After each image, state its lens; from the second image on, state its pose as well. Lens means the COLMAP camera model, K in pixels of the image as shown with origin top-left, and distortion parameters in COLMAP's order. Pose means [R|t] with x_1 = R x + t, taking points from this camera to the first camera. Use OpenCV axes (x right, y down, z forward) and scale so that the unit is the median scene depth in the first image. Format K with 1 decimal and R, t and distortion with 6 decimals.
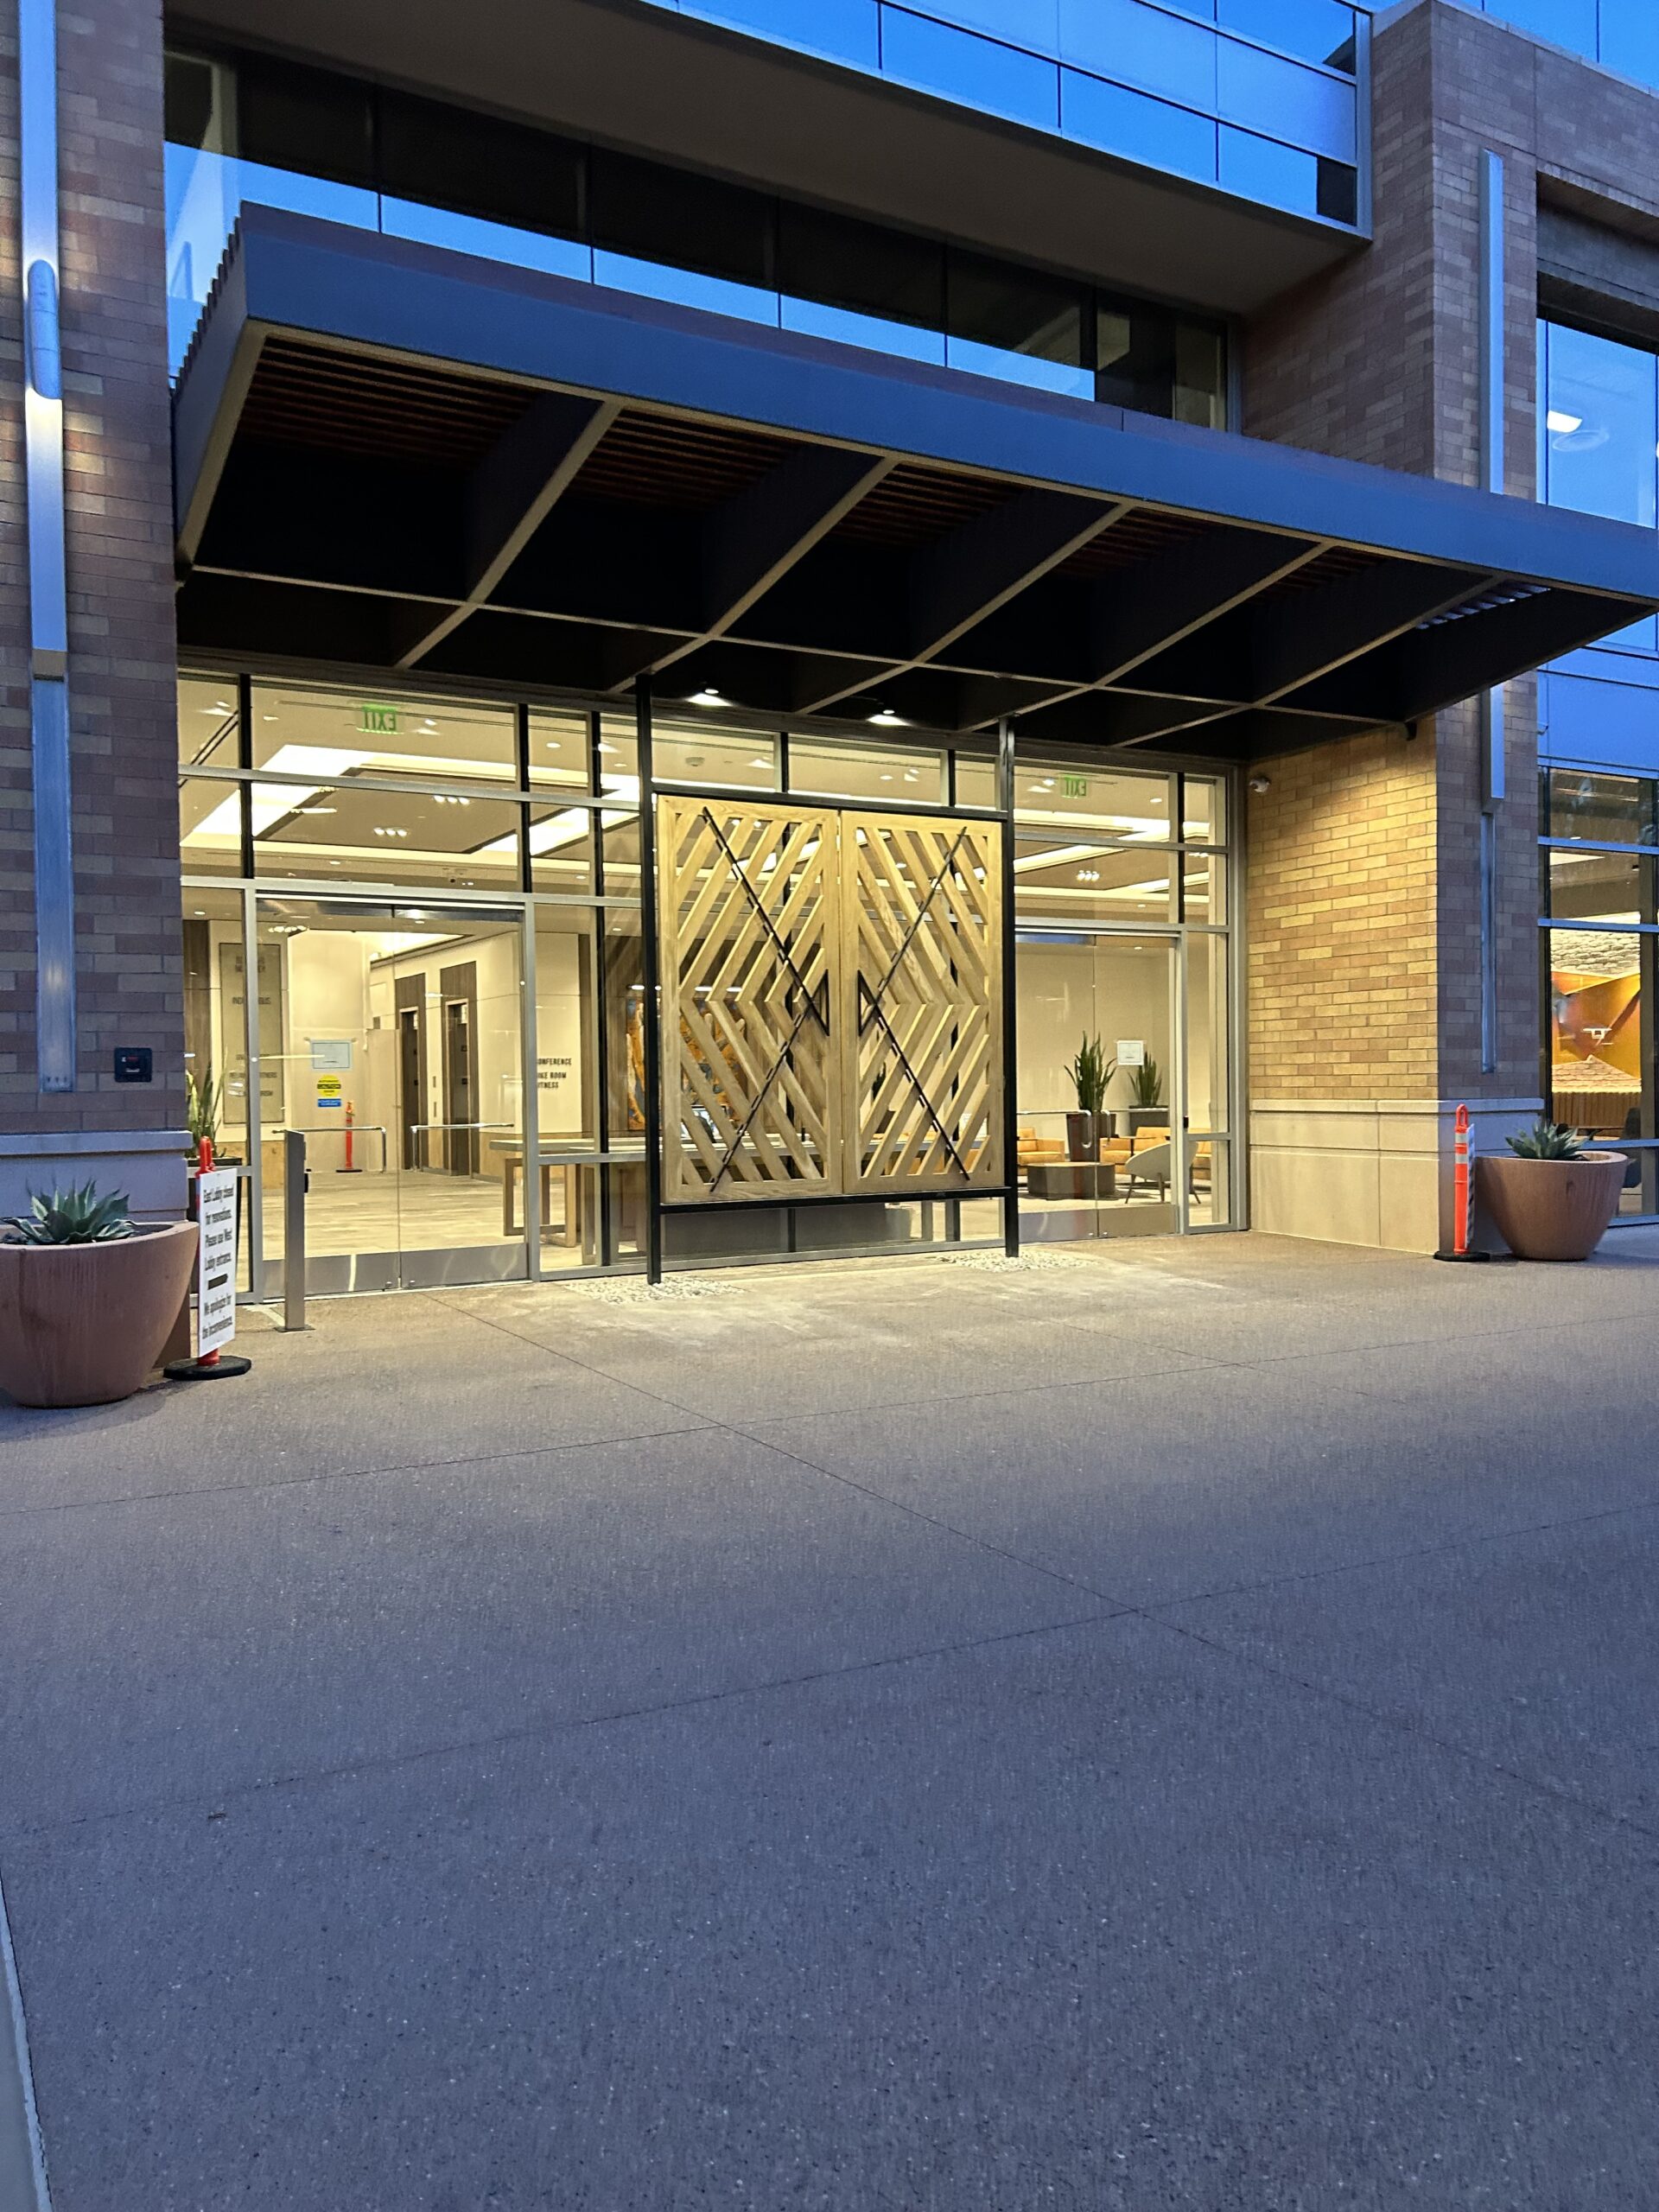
lens RADIAL K [[1659.6, 0, 827.2], [0, 1659.6, 1139.5], [0, 0, 1]] dist [0.001209, -0.006579]
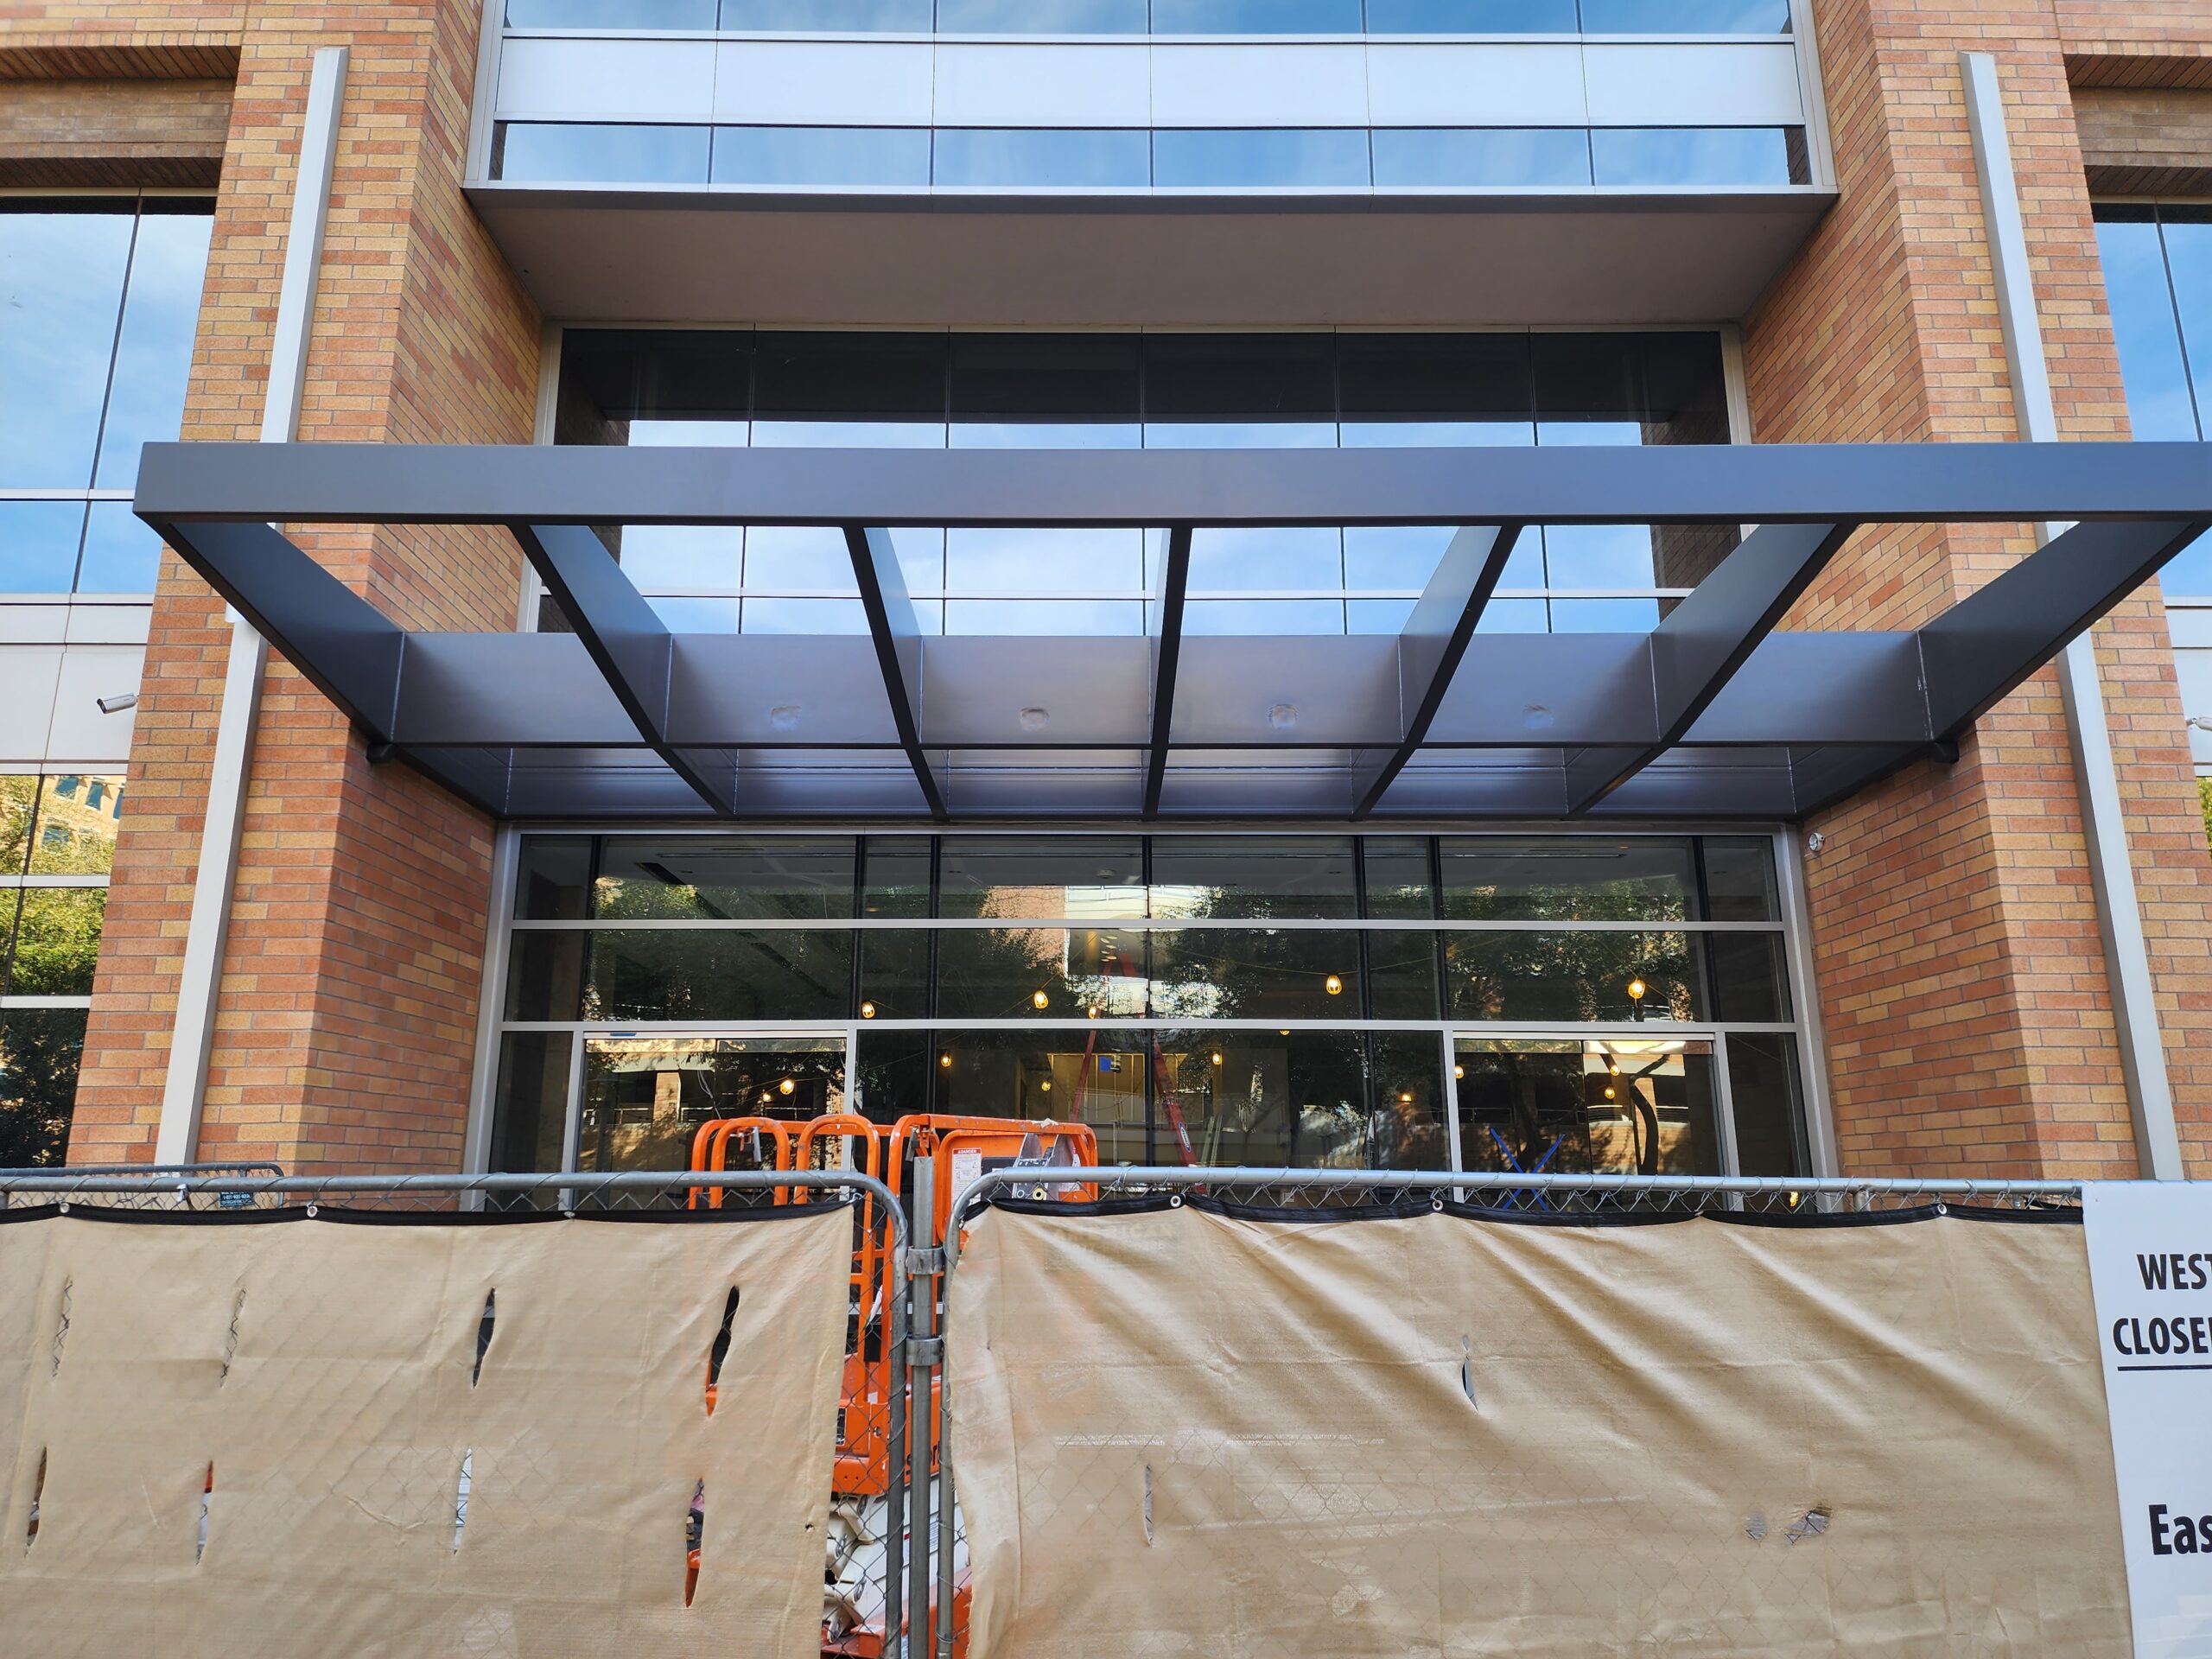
lens RADIAL K [[1483.7, 0, 1106.0], [0, 1483.7, 829.5], [0, 0, 1]] dist [0.002850, -0.000095]
pose [[0.879429, -0.099357, -0.465546, 0.318207], [-0.026041, 0.966470, -0.255456, -0.034928], [0.475318, 0.236778, 0.847354, 0.269828]]
